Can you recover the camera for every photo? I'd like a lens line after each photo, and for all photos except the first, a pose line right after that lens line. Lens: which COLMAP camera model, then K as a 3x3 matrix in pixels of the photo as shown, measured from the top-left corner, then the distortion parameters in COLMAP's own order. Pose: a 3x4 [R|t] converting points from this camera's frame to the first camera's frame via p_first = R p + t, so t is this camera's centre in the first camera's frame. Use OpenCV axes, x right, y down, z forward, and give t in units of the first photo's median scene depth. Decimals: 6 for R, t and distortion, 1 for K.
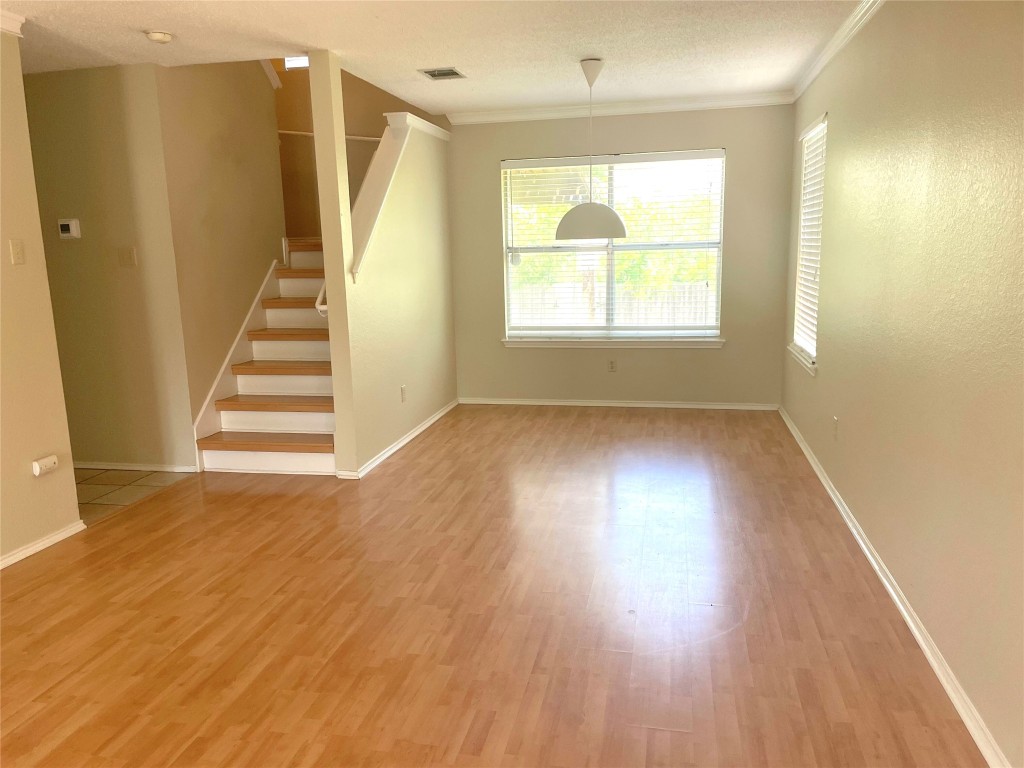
lens RADIAL K [[787.6, 0, 512.0], [0, 787.6, 384.0], [0, 0, 1]] dist [0.051938, 0.000013]
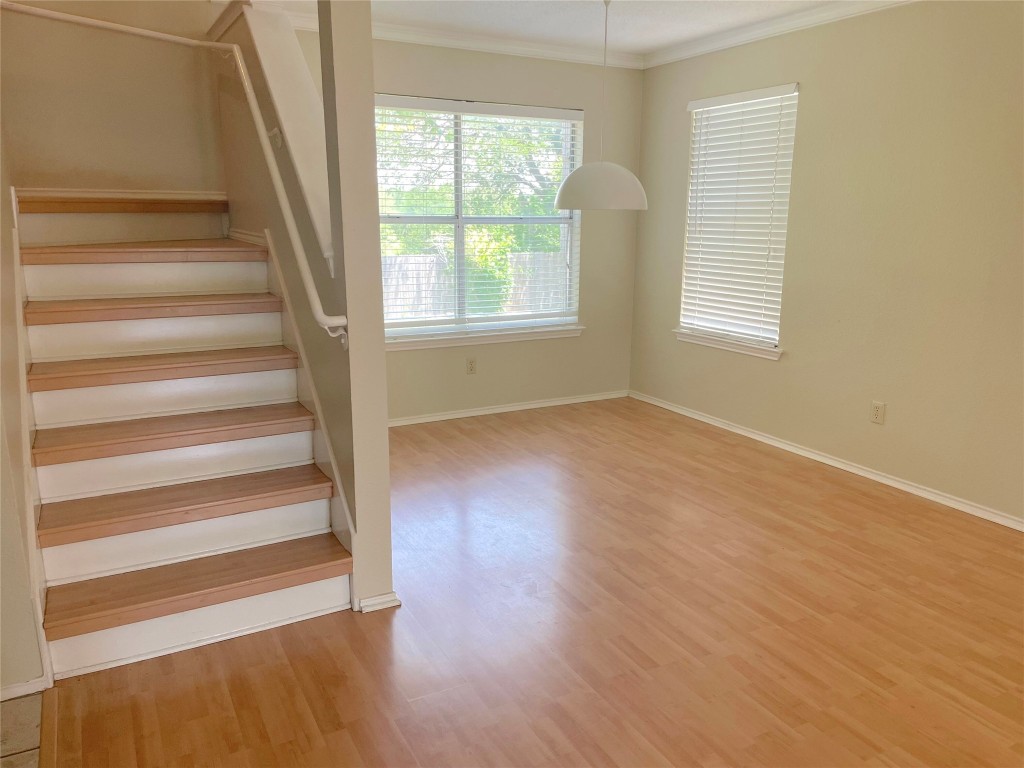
lens RADIAL K [[768.9, 0, 514.5], [0, 768.9, 393.5], [0, 0, 1]] dist [0.073686, -0.111629]
pose [[0.752676, -0.120864, 0.647202, -0.371216], [0.088999, 0.992661, 0.081875, -0.058585], [-0.652348, -0.004025, 0.757909, 0.379384]]
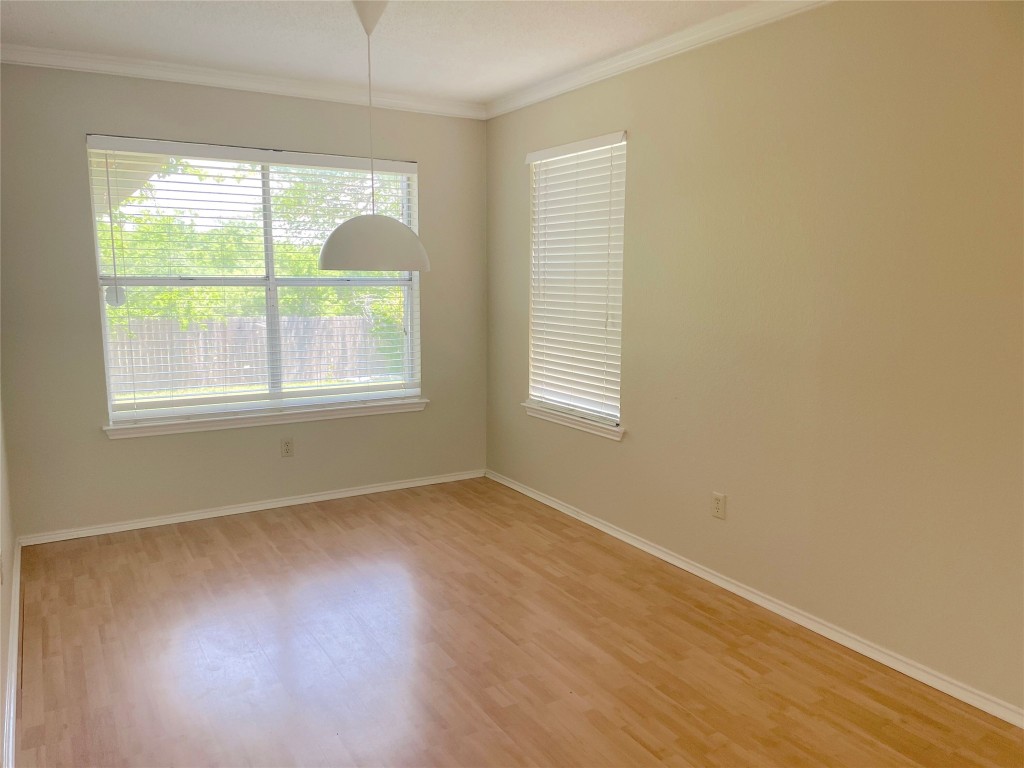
lens RADIAL K [[768.6, 0, 509.9], [0, 768.6, 389.7], [0, 0, 1]] dist [0.111059, -0.181595]
pose [[0.729446, -0.075489, 0.679860, -0.203225], [0.096583, 0.995301, 0.006887, -0.062814], [-0.677185, 0.060639, 0.733310, 0.363624]]
